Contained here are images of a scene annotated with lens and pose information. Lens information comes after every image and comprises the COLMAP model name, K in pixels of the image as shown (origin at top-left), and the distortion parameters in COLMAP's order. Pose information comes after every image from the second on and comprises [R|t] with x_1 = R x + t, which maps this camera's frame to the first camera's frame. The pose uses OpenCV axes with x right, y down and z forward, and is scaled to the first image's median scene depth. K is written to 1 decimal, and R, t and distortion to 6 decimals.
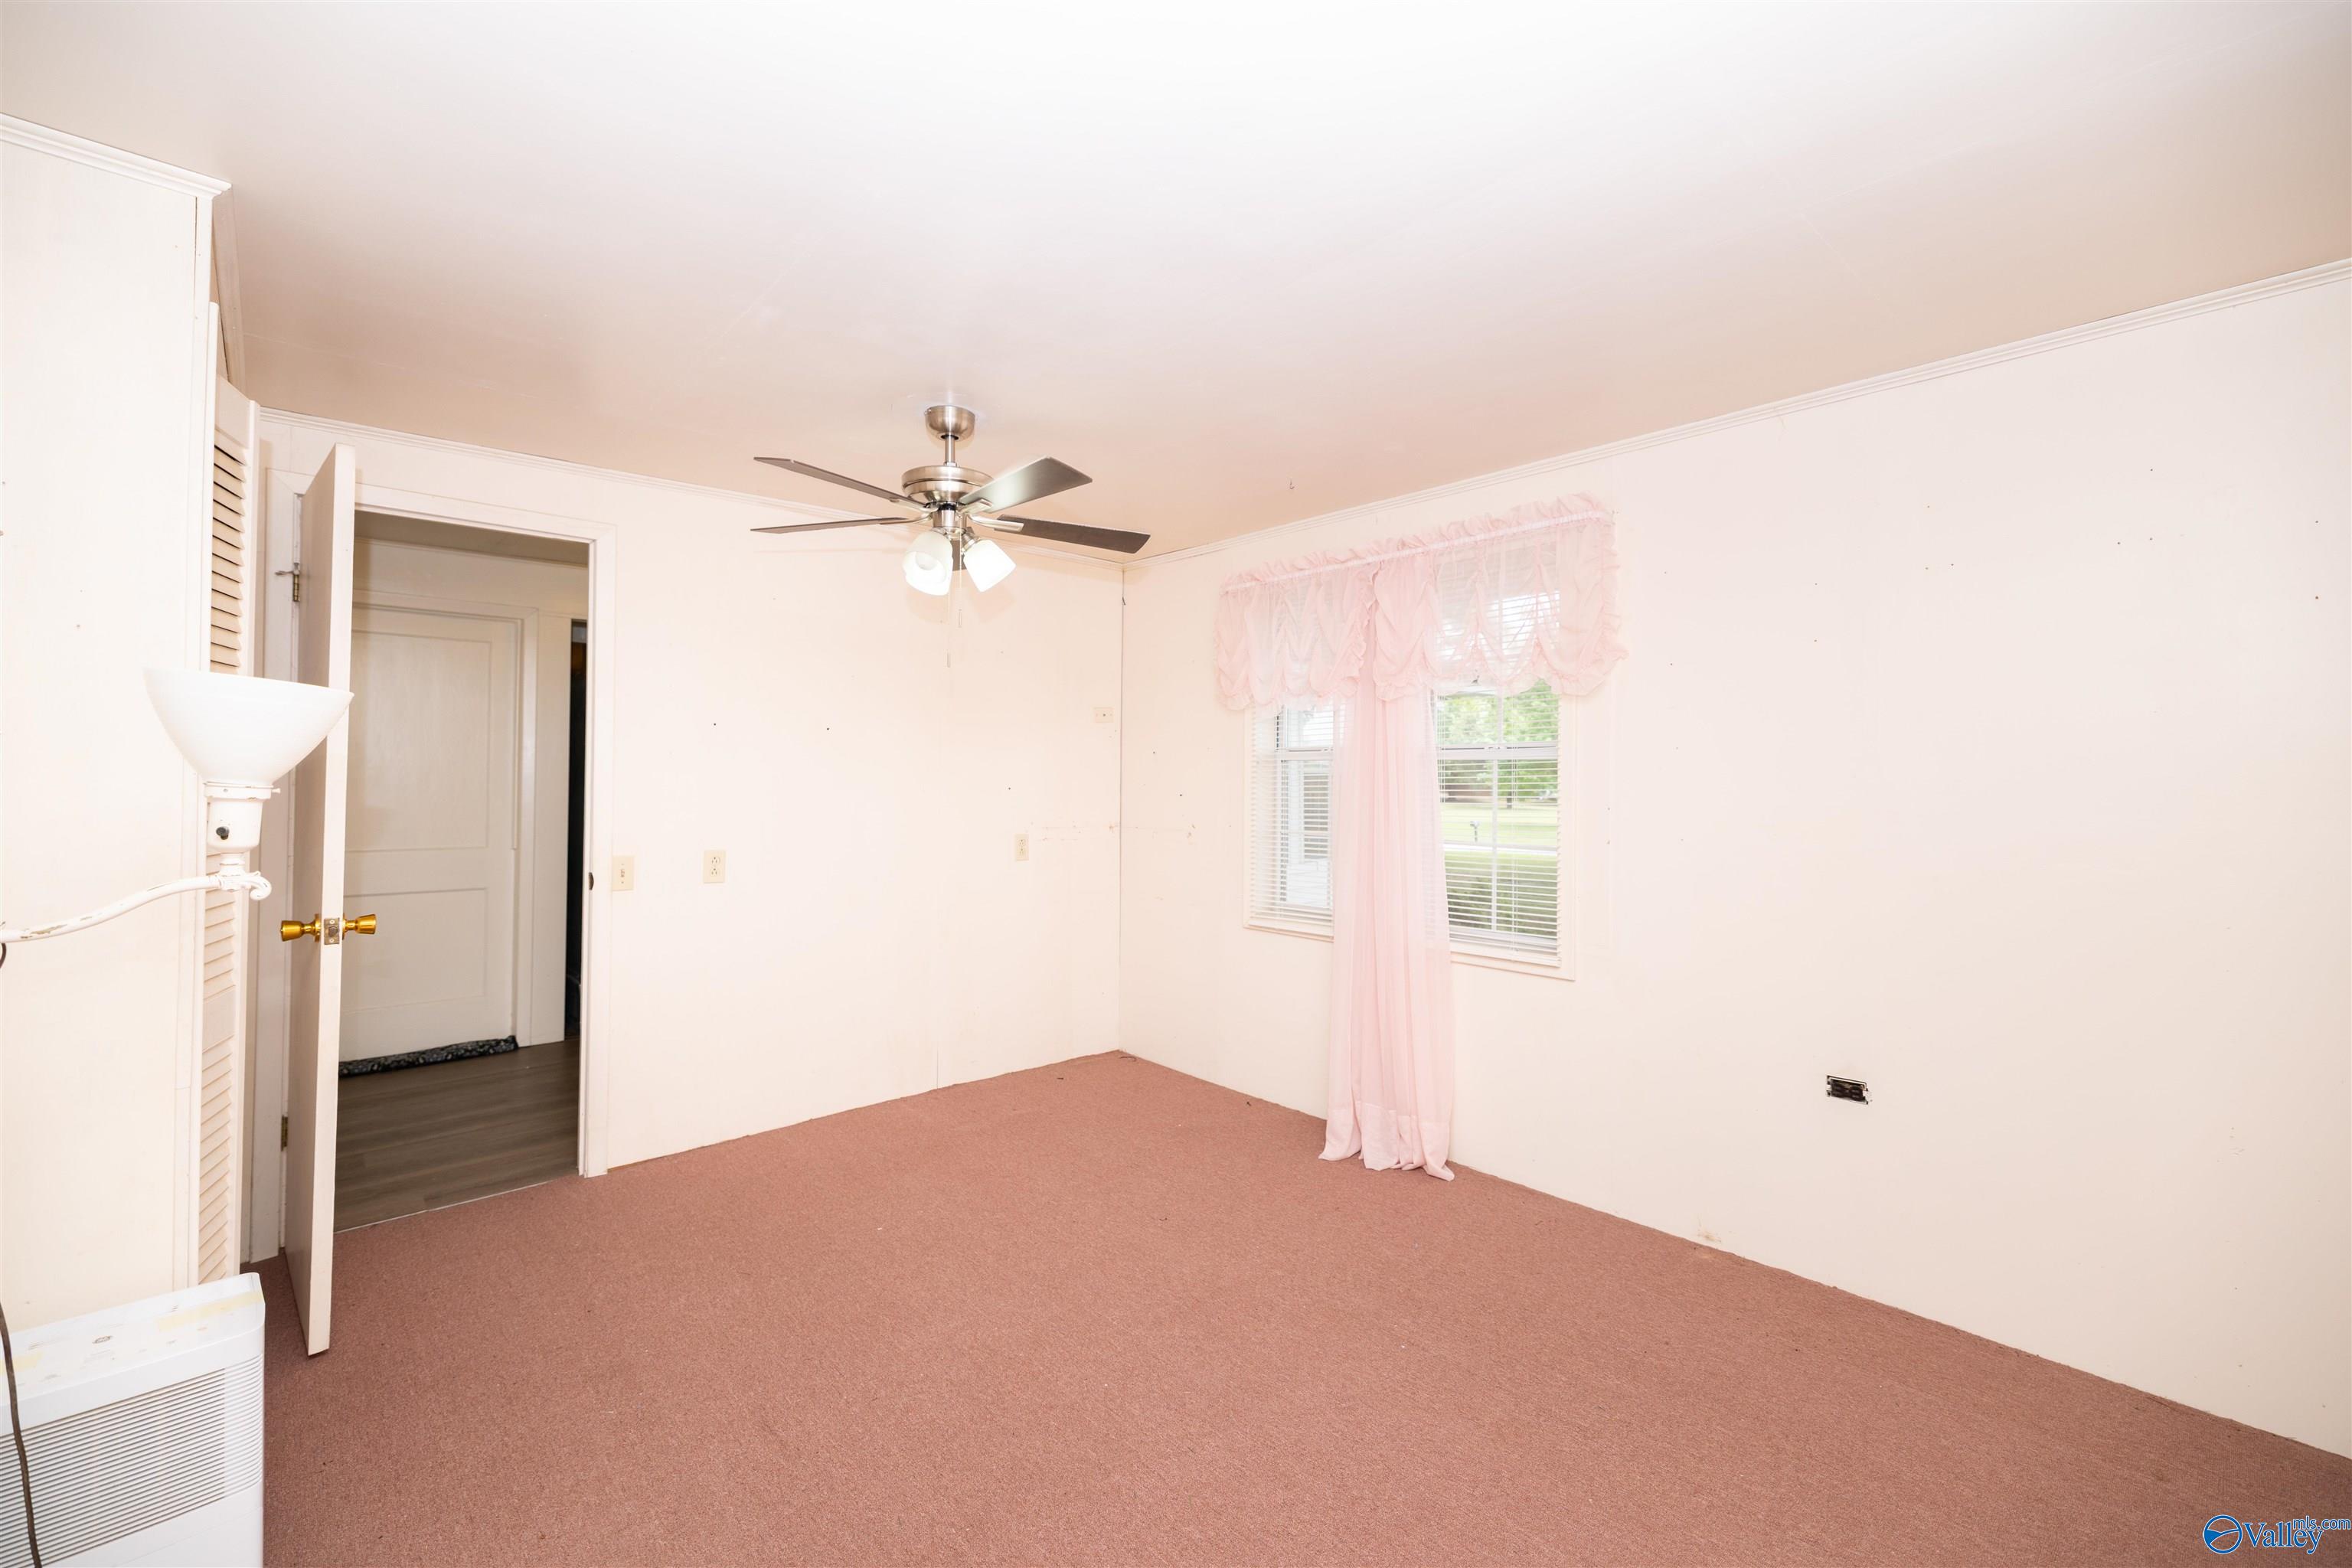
lens RADIAL K [[981.7, 0, 1174.0], [0, 981.7, 769.8], [0, 0, 1]] dist [-0.001642, 0.000242]
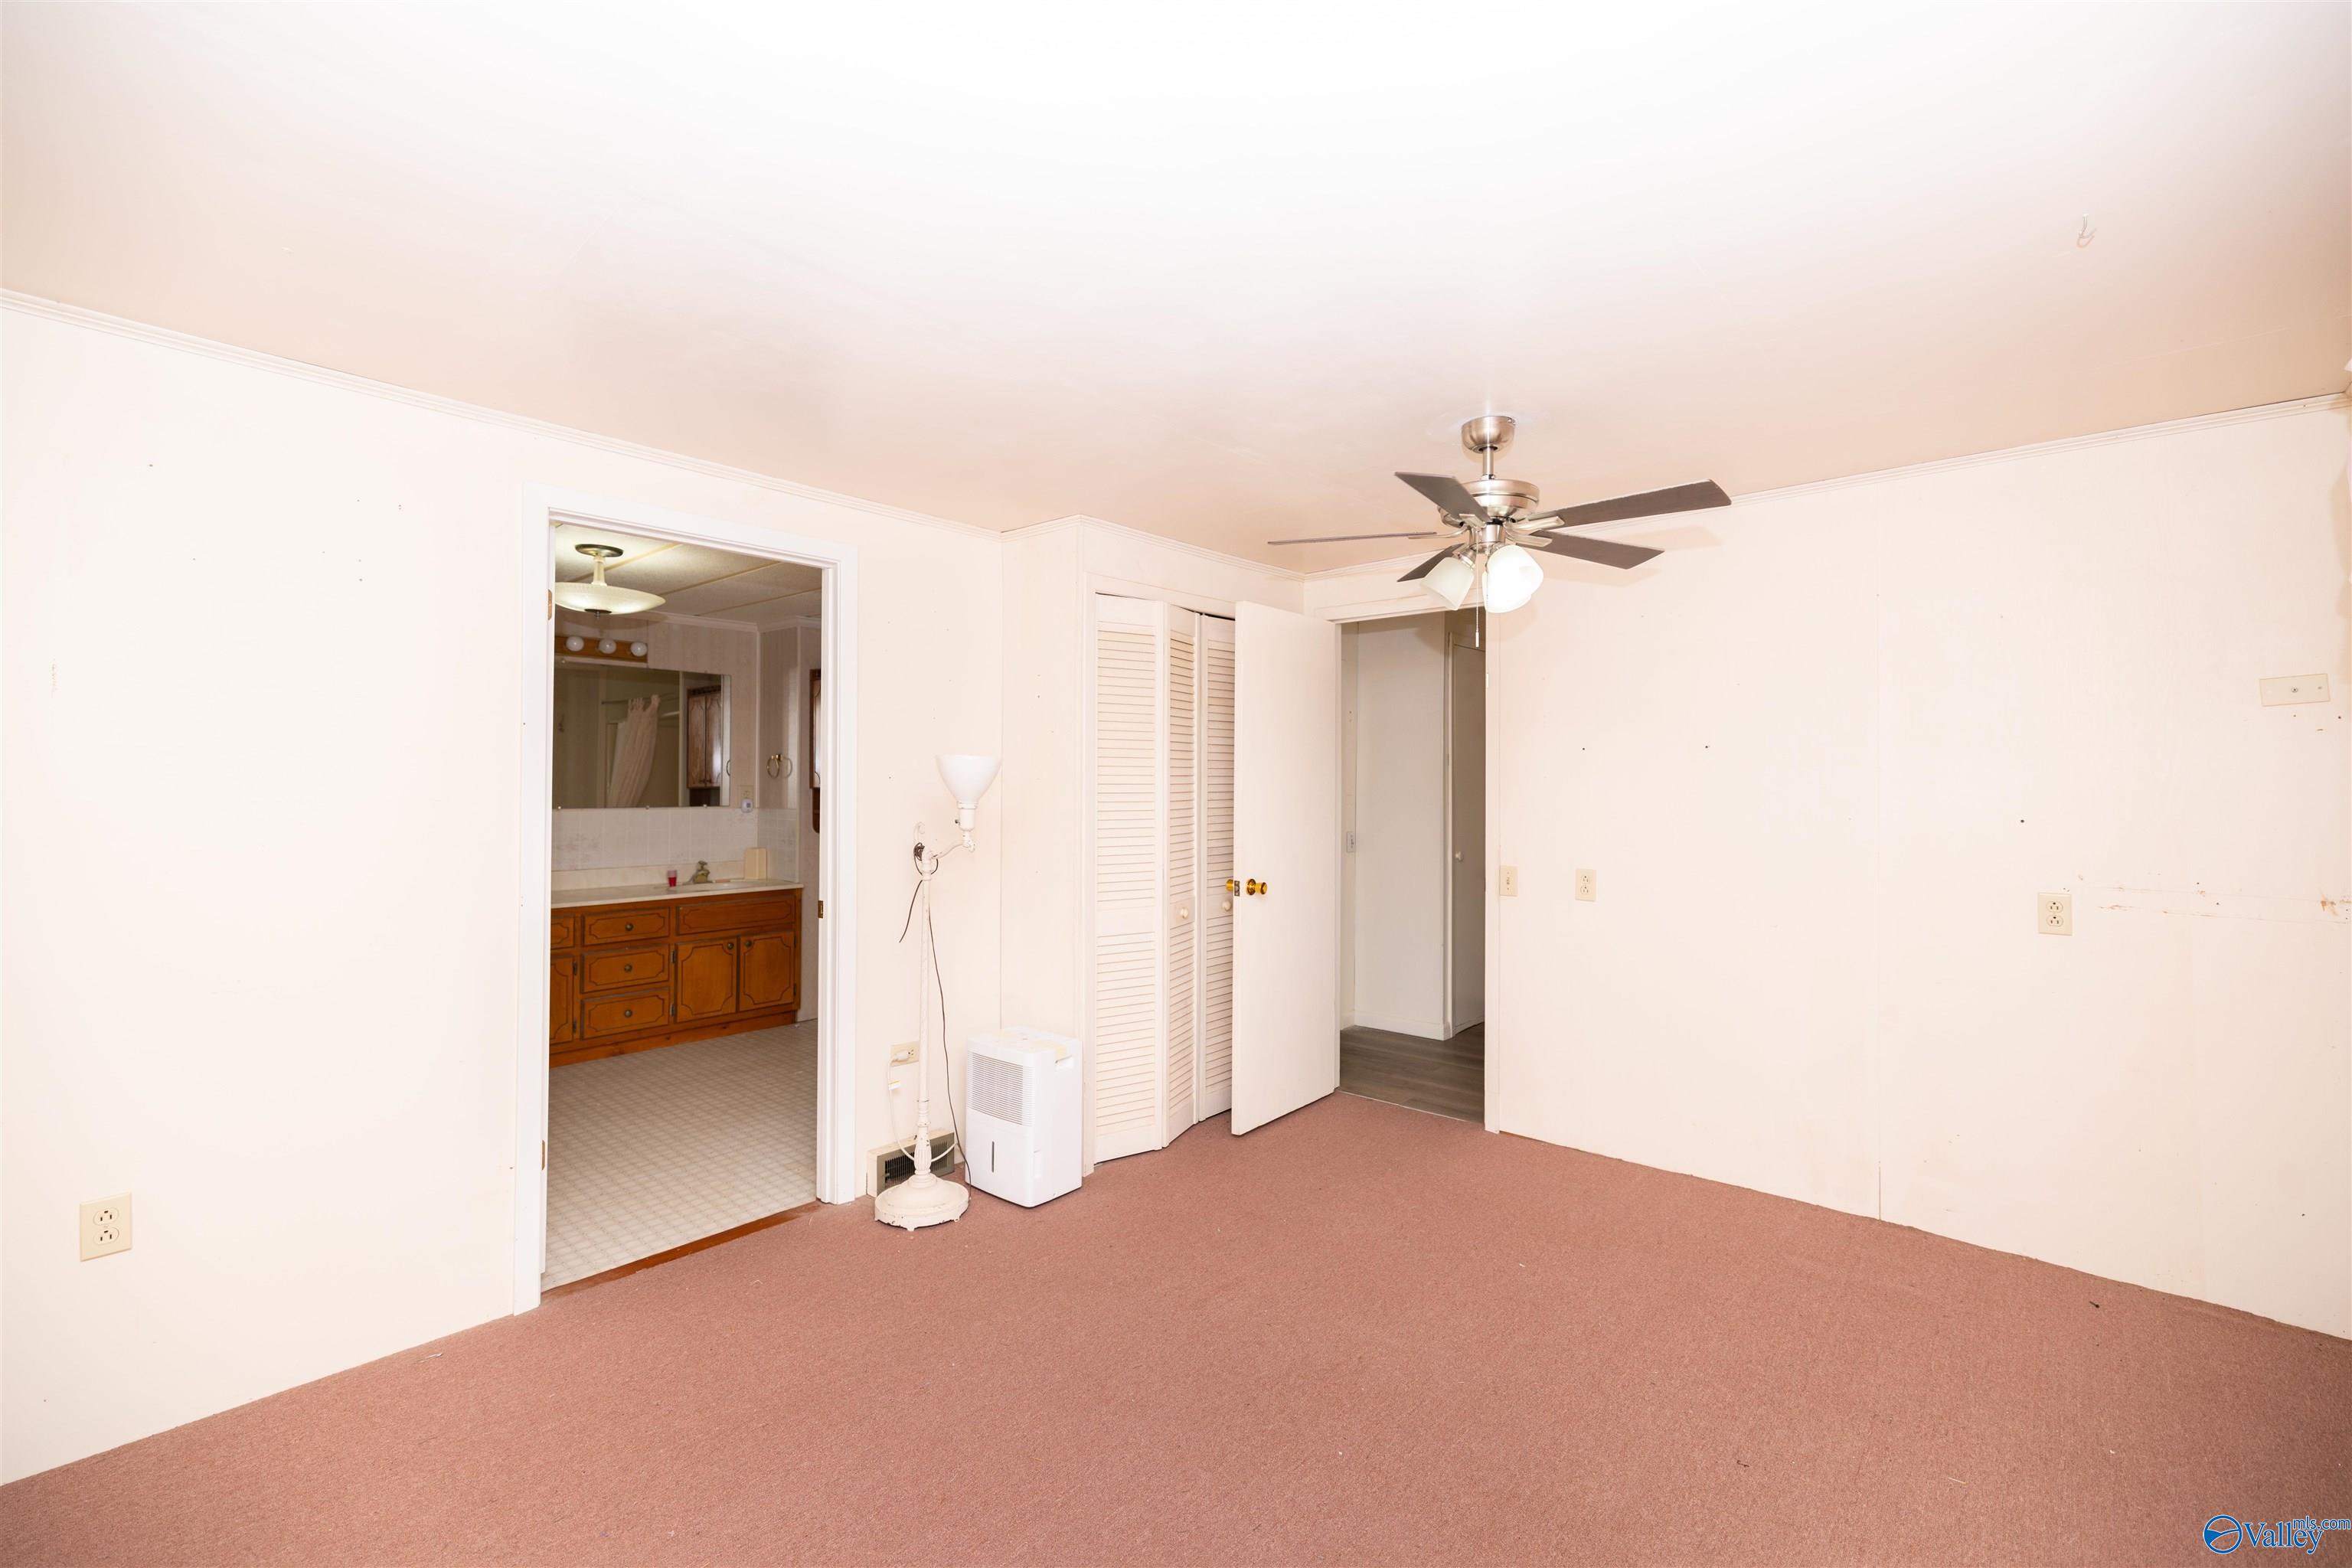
lens RADIAL K [[981.7, 0, 1174.0], [0, 981.7, 769.8], [0, 0, 1]] dist [-0.001642, 0.000242]
pose [[0.112279, -0.013574, -0.993584, 0.551480], [0.004205, 0.999904, -0.013185, -0.012668], [0.993668, -0.002698, 0.112325, 0.473125]]
